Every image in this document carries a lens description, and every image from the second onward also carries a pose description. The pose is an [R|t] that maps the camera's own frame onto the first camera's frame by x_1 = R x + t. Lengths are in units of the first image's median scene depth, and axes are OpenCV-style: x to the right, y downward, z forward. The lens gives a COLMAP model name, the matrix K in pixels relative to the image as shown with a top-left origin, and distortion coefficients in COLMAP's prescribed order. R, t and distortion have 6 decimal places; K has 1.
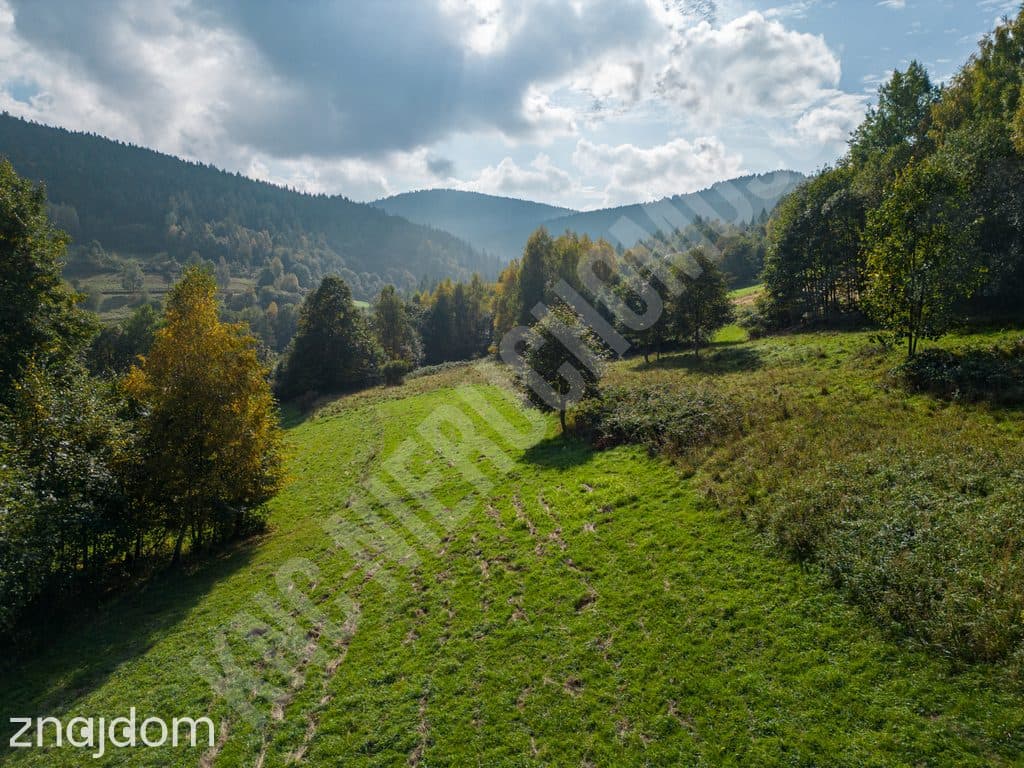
lens RADIAL K [[712.0, 0, 515.5], [0, 712.0, 382.5], [0, 0, 1]] dist [0.075960, -0.068067]
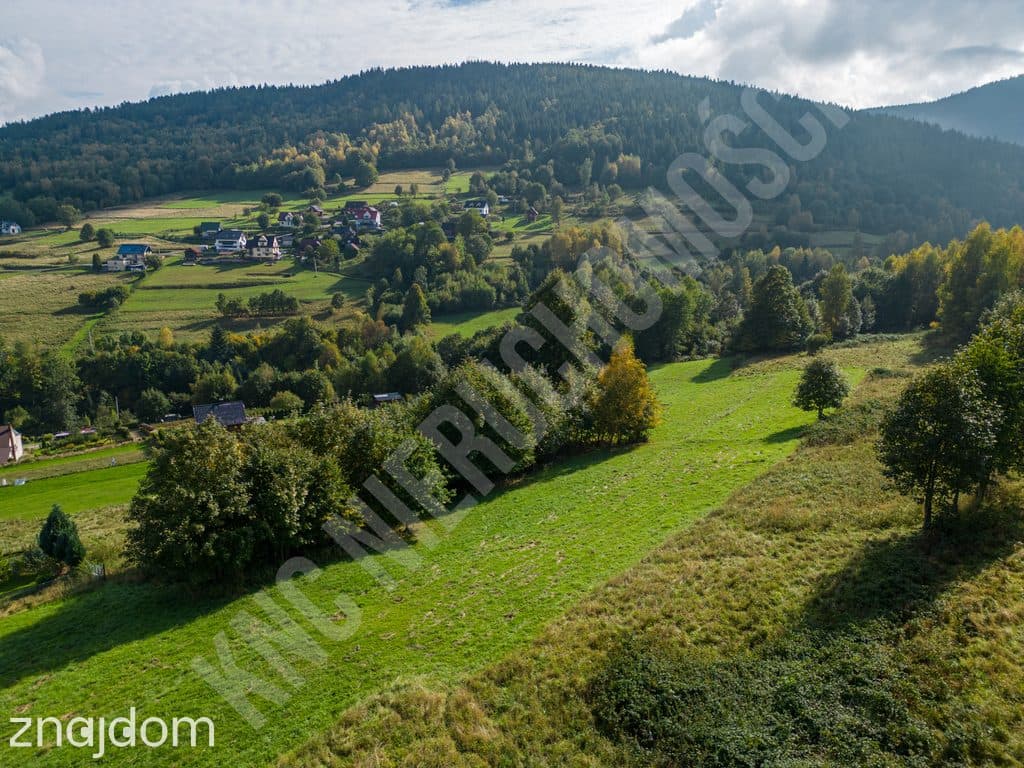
lens RADIAL K [[712.0, 0, 513.5], [0, 712.0, 380.7], [0, 0, 1]] dist [0.075960, -0.068067]
pose [[0.756284, 0.152070, -0.636324, 0.084724], [-0.075586, 0.986408, 0.145898, -0.032342], [0.649862, -0.062243, 0.757499, -0.112749]]
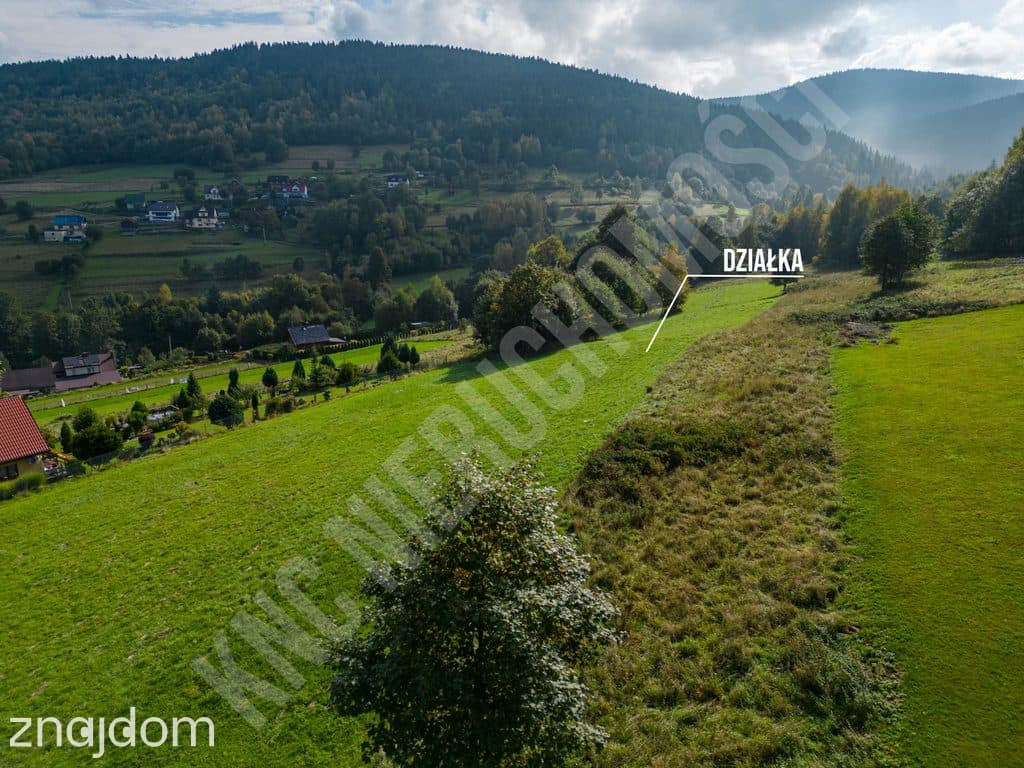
lens RADIAL K [[712.0, 0, 513.2], [0, 712.0, 377.0], [0, 0, 1]] dist [0.075960, -0.068067]
pose [[0.865860, 0.126226, -0.484101, 0.079522], [-0.059700, 0.986802, 0.150524, 0.004007], [0.496712, -0.101432, 0.861968, -0.289178]]
